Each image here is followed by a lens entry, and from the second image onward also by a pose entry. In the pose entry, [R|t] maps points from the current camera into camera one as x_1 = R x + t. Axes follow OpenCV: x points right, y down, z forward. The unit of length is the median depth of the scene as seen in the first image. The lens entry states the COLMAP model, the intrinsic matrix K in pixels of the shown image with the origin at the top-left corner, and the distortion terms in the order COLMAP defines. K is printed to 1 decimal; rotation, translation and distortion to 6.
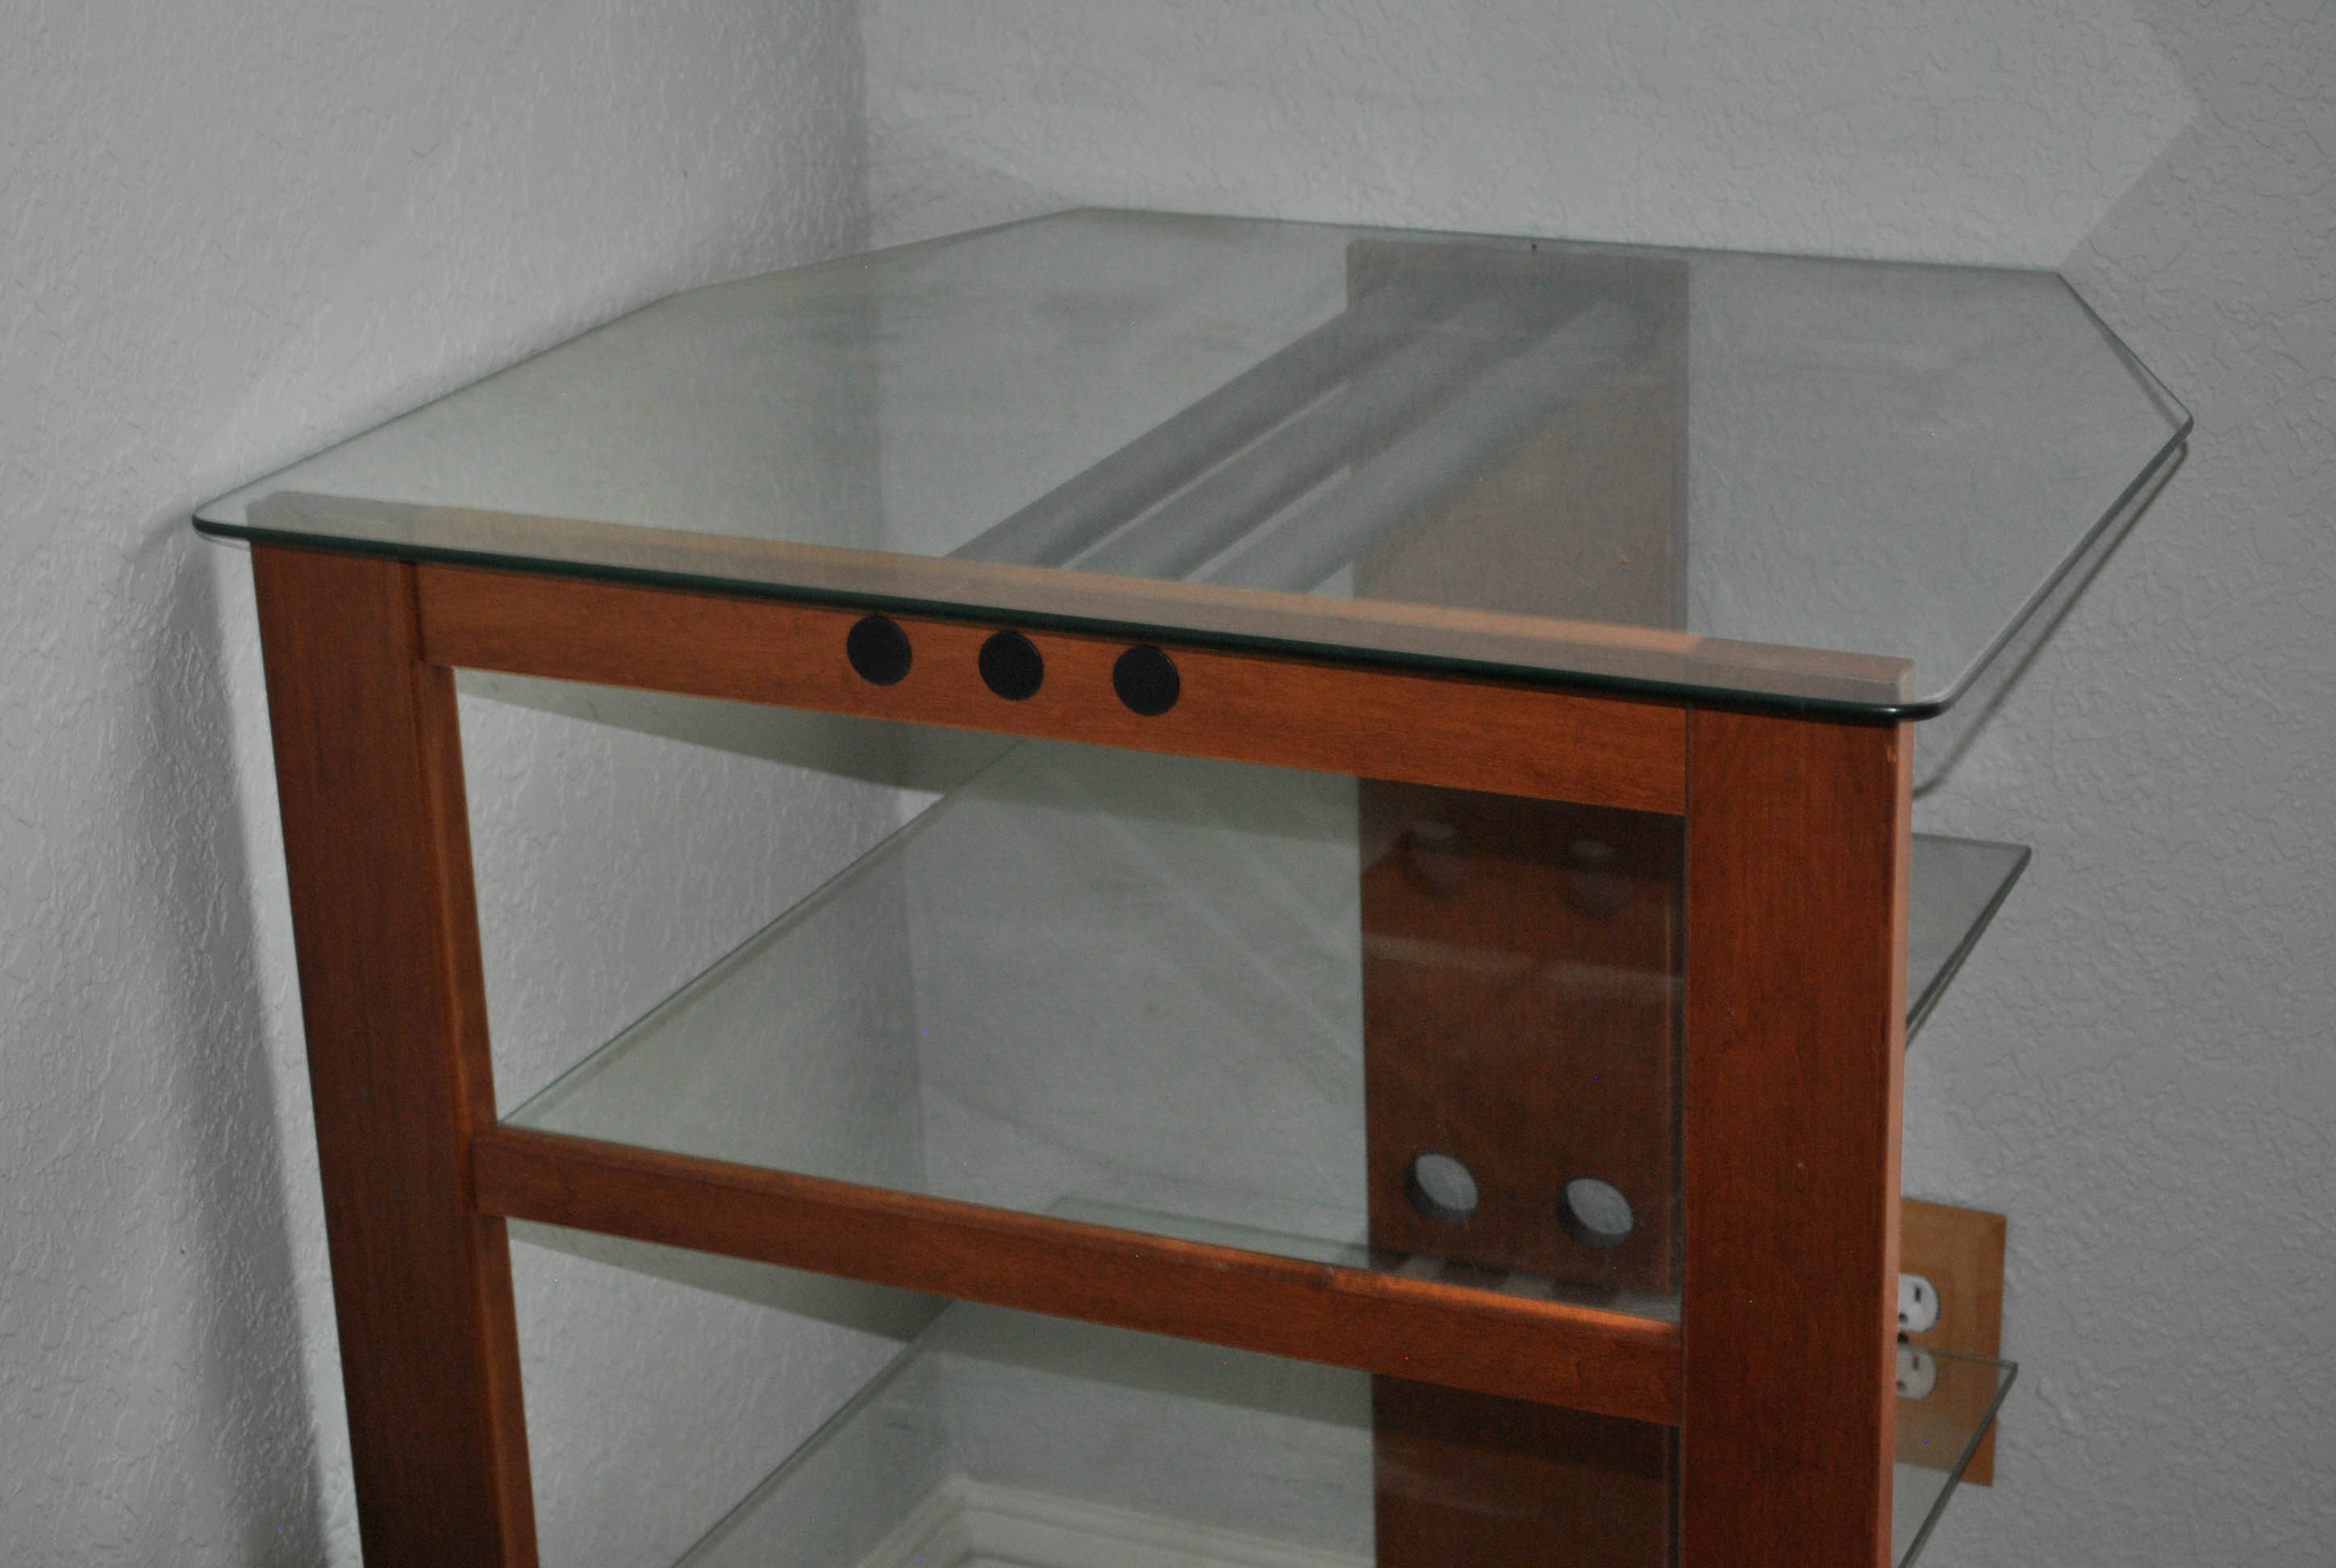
lens RADIAL K [[4585.9, 0, 1179.2], [0, 4585.9, 780.7], [0, 0, 1]] dist [0.047057, 0.000000]
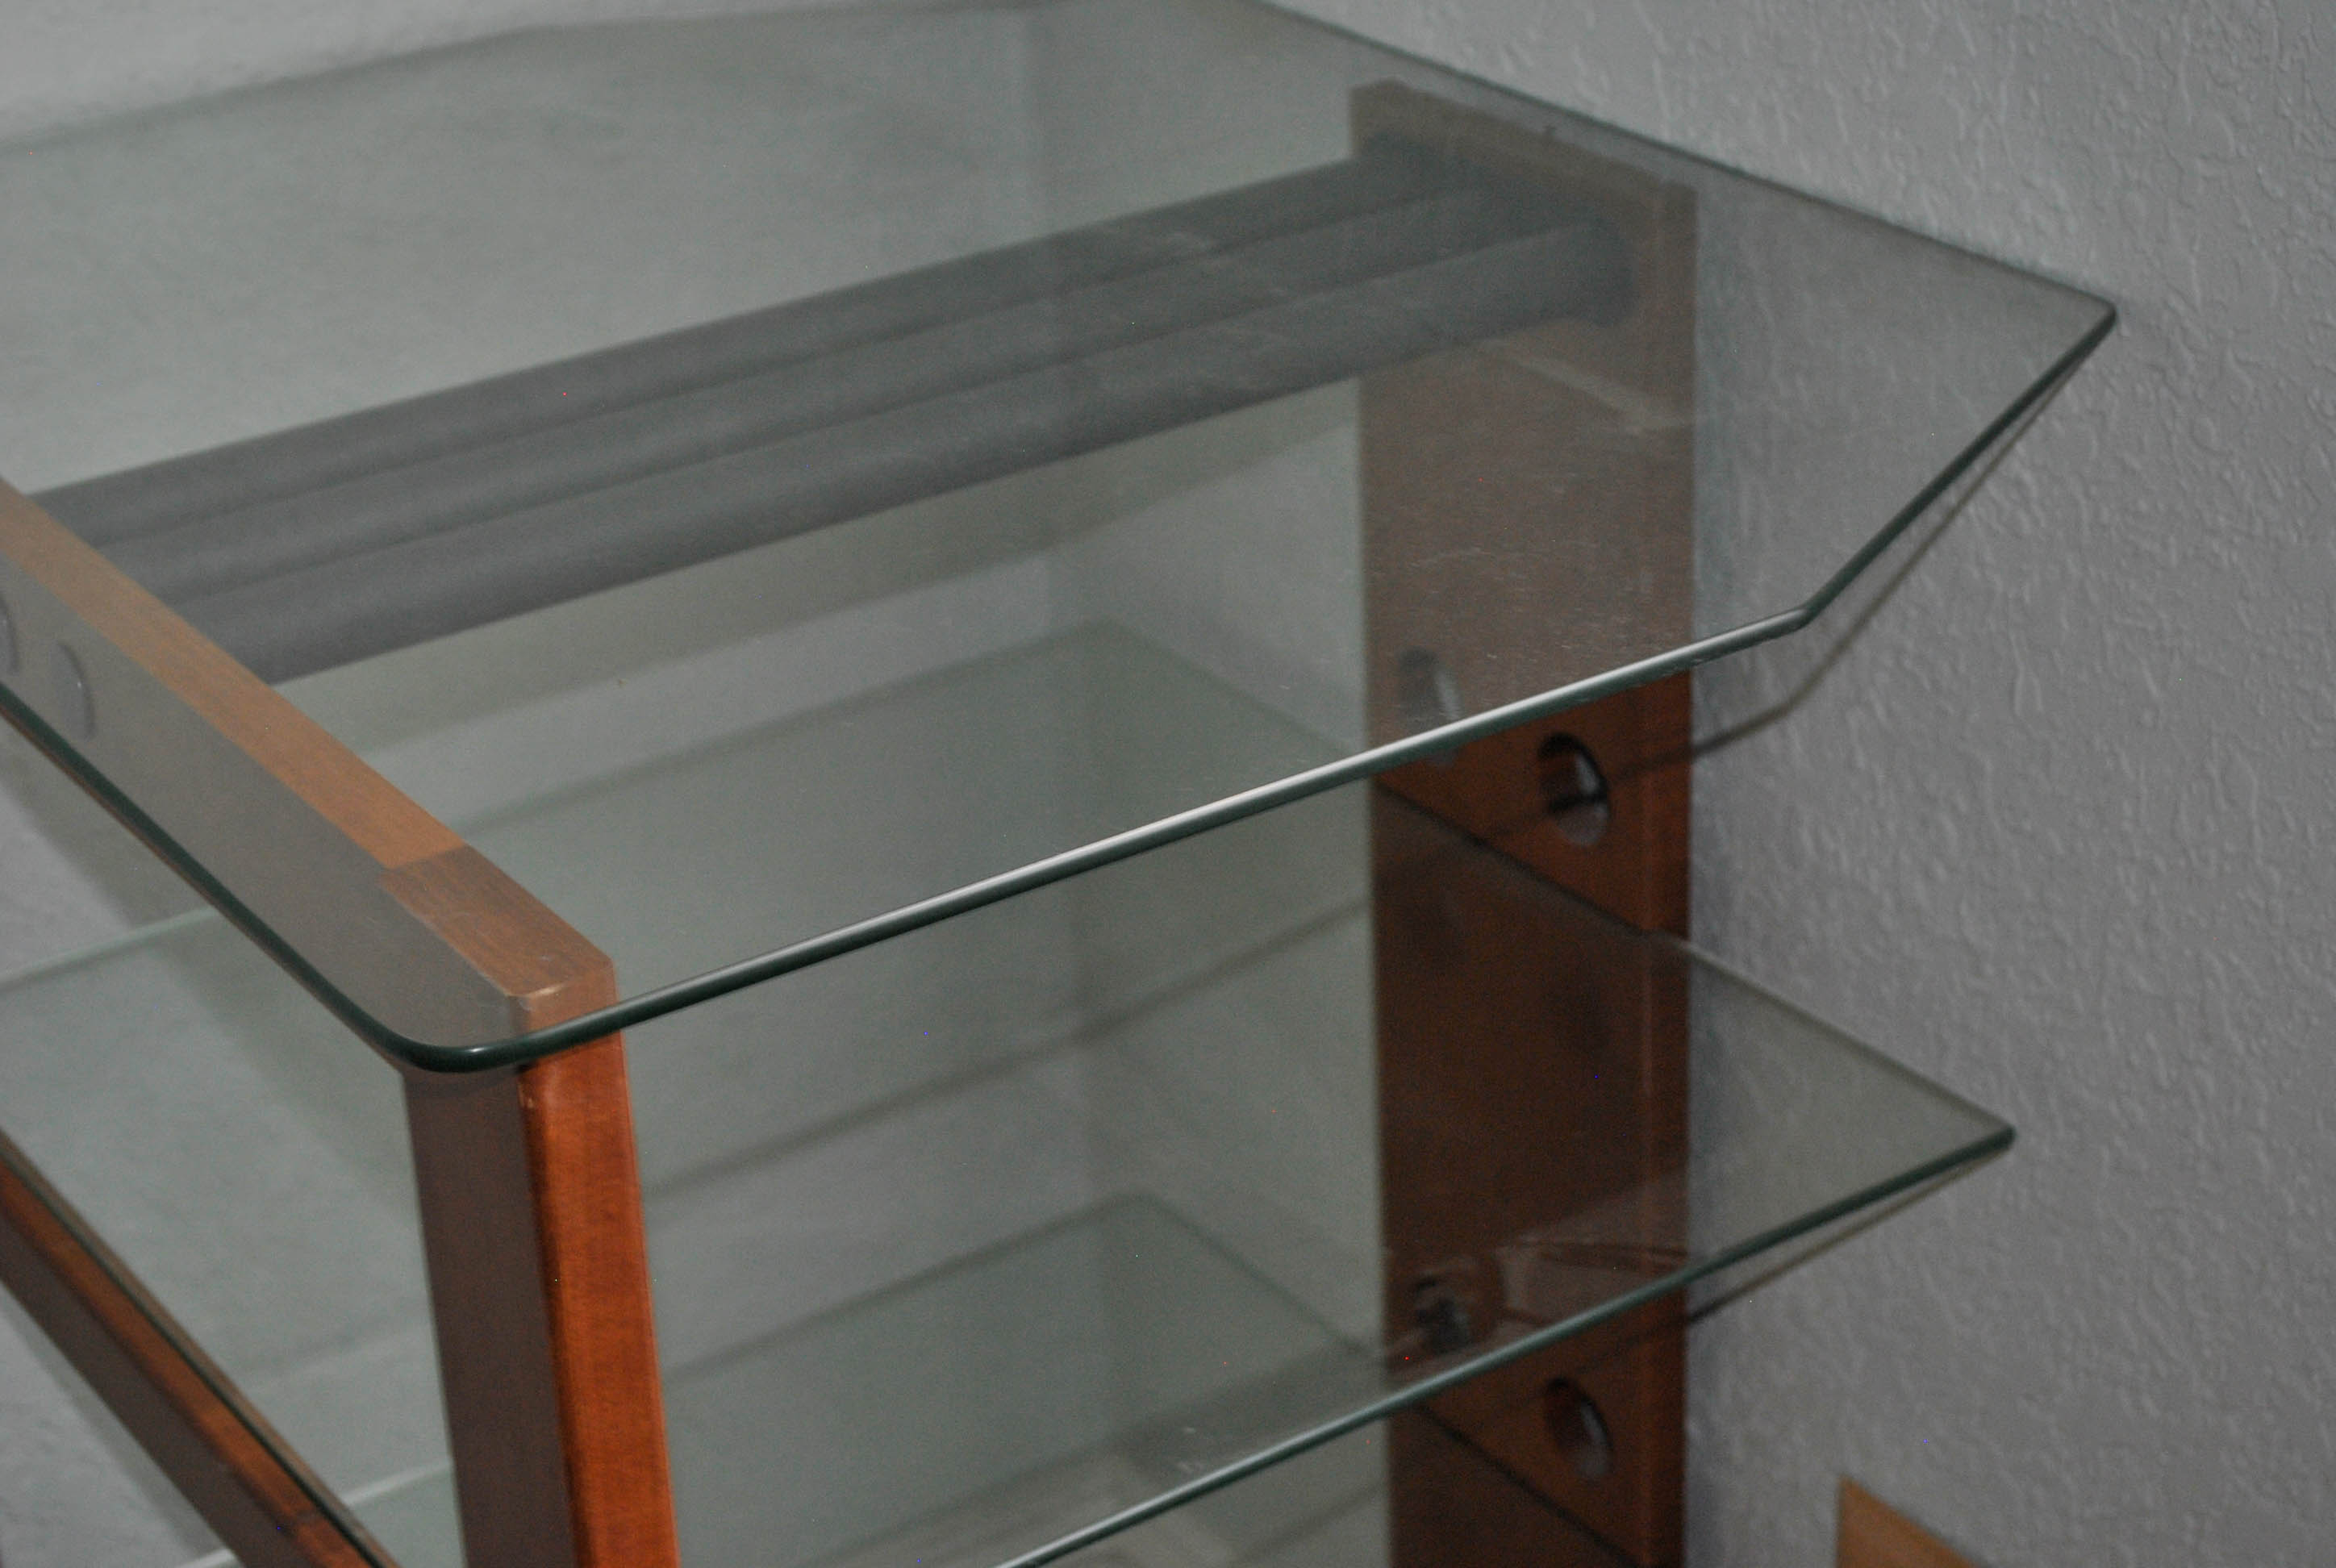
lens RADIAL K [[4585.9, 0, 1155.9], [0, 4585.9, 792.8], [0, 0, 1]] dist [0.047057, 0.000000]
pose [[0.841283, 0.223336, -0.492304, 0.396147], [-0.157530, 0.972429, 0.171949, -0.128628], [0.517133, -0.067105, 0.853270, 0.352472]]
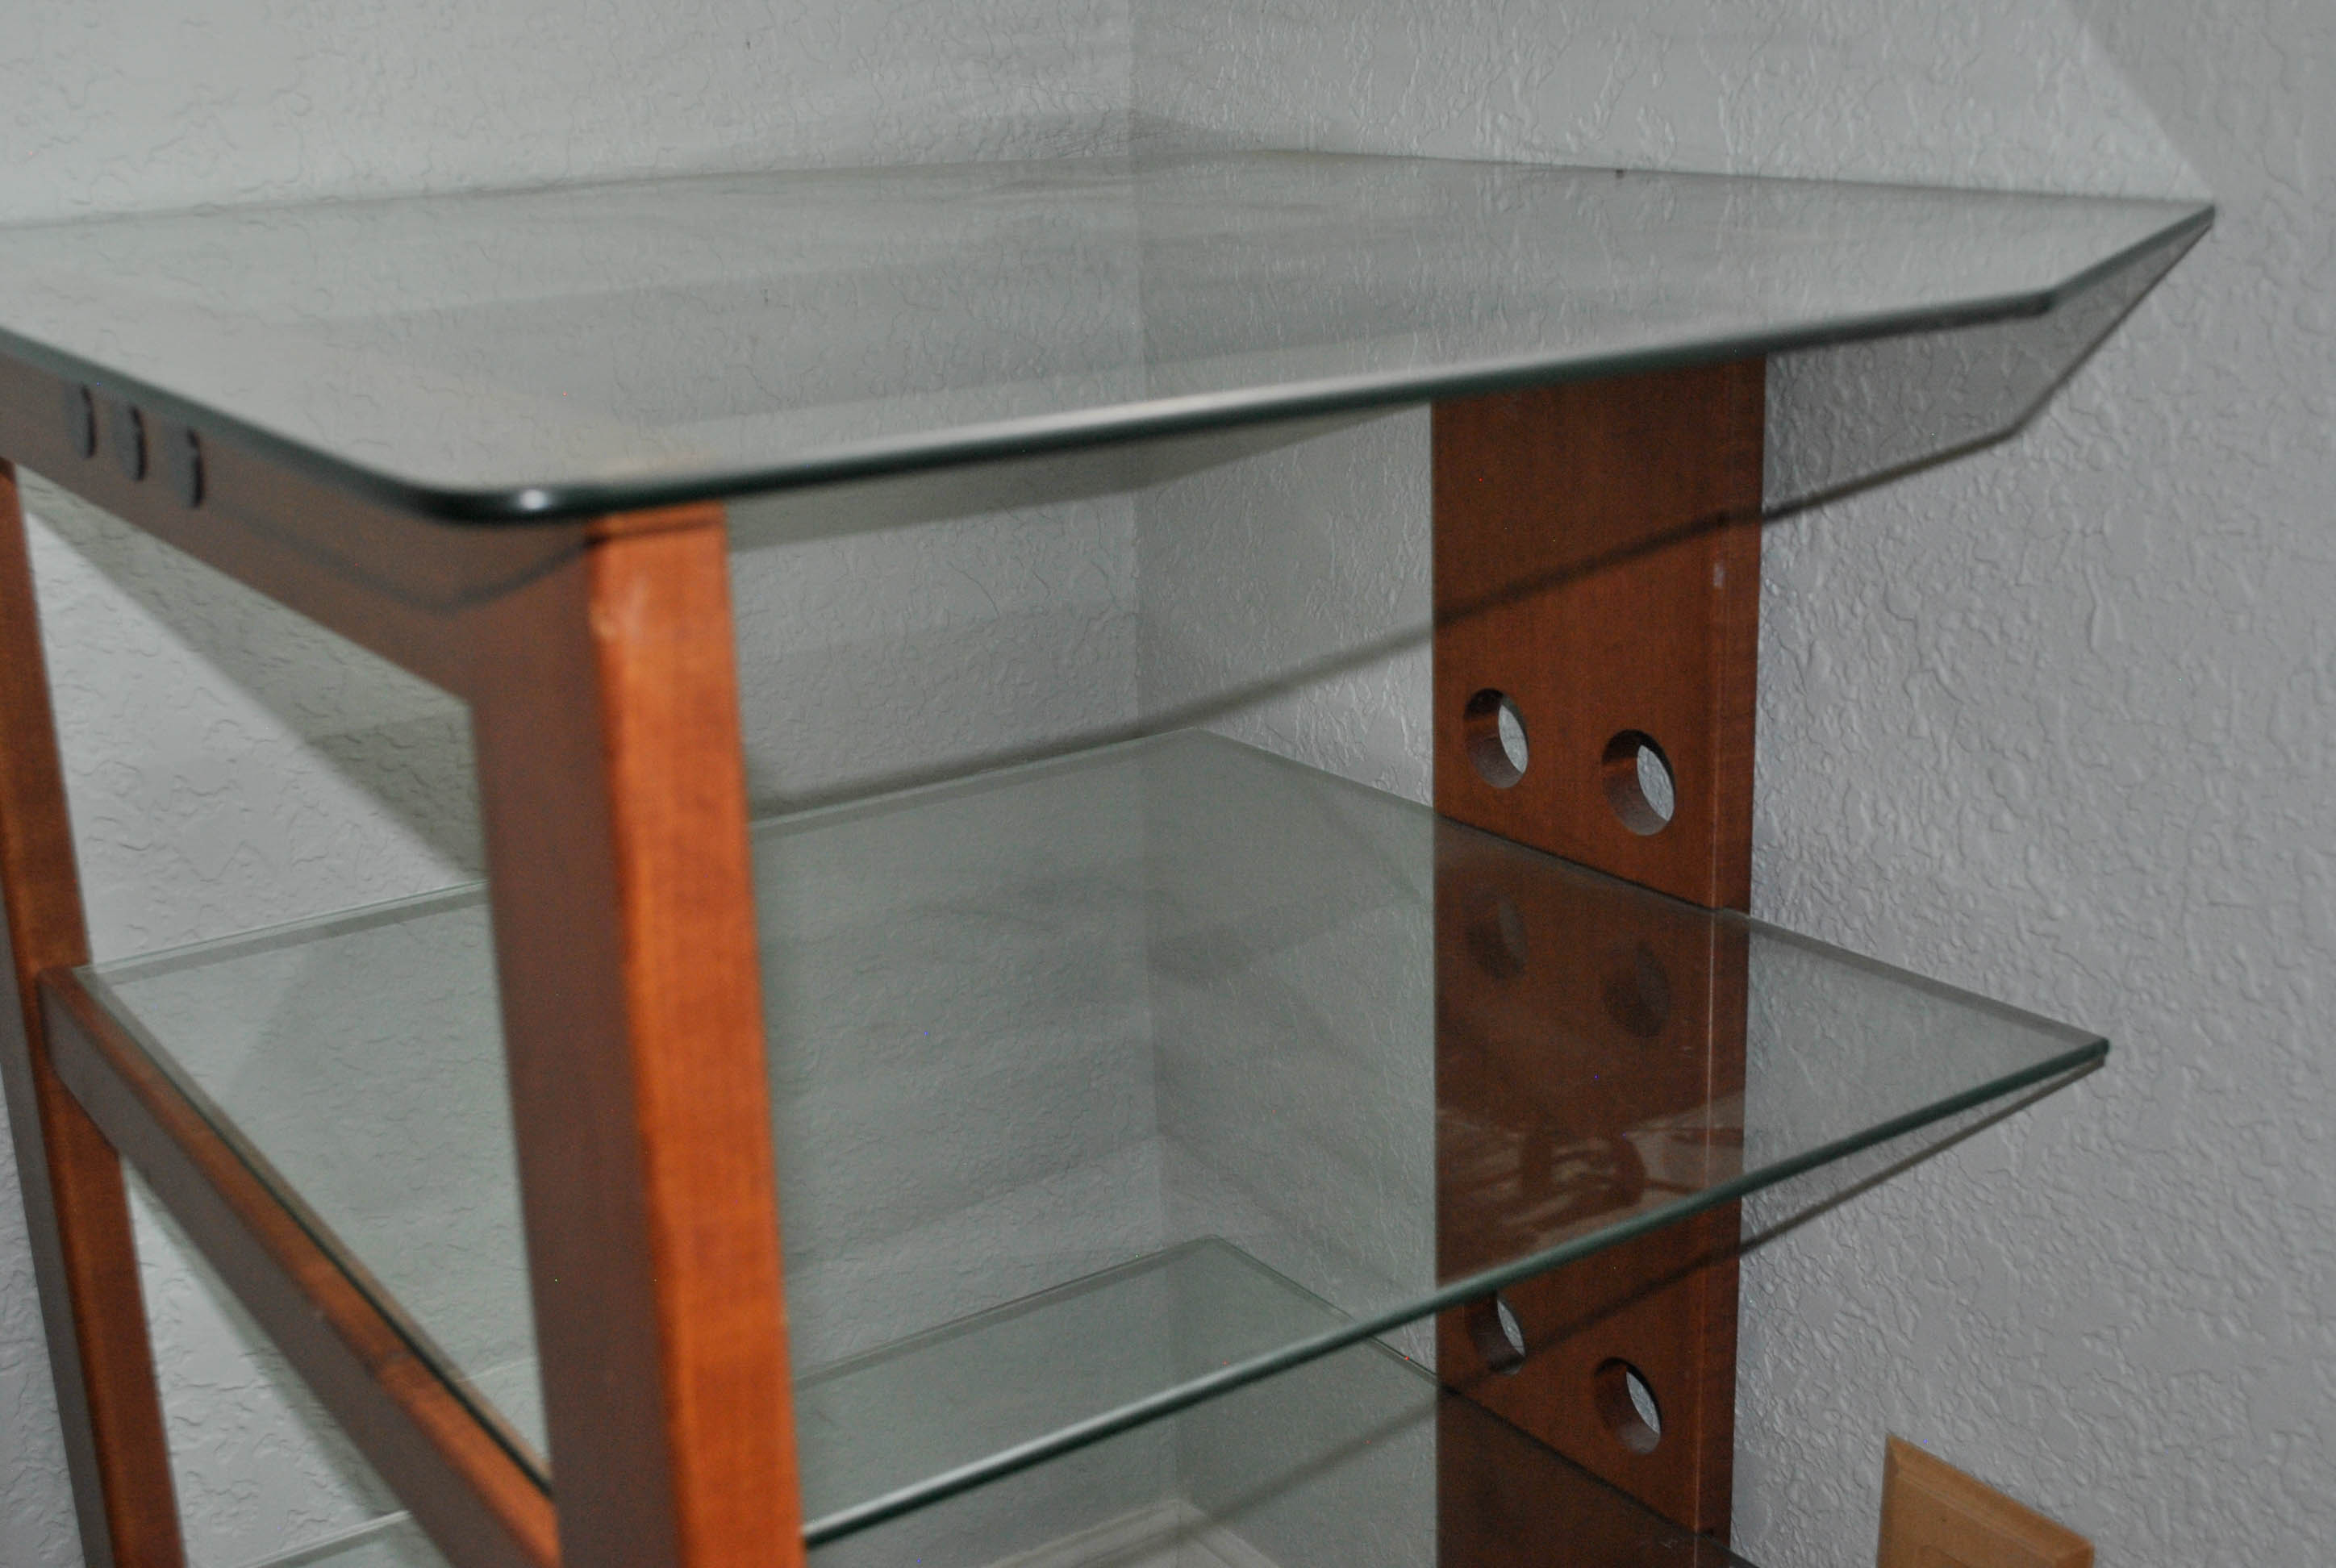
lens RADIAL K [[2806.7, 0, 1171.1], [0, 2806.7, 797.3], [0, 0, 1]] dist [-0.033533, 0.000000]
pose [[0.846303, 0.149850, -0.511191, 0.272590], [-0.168633, 0.985631, 0.009746, -0.002160], [0.505306, 0.077956, 0.859412, 0.550580]]
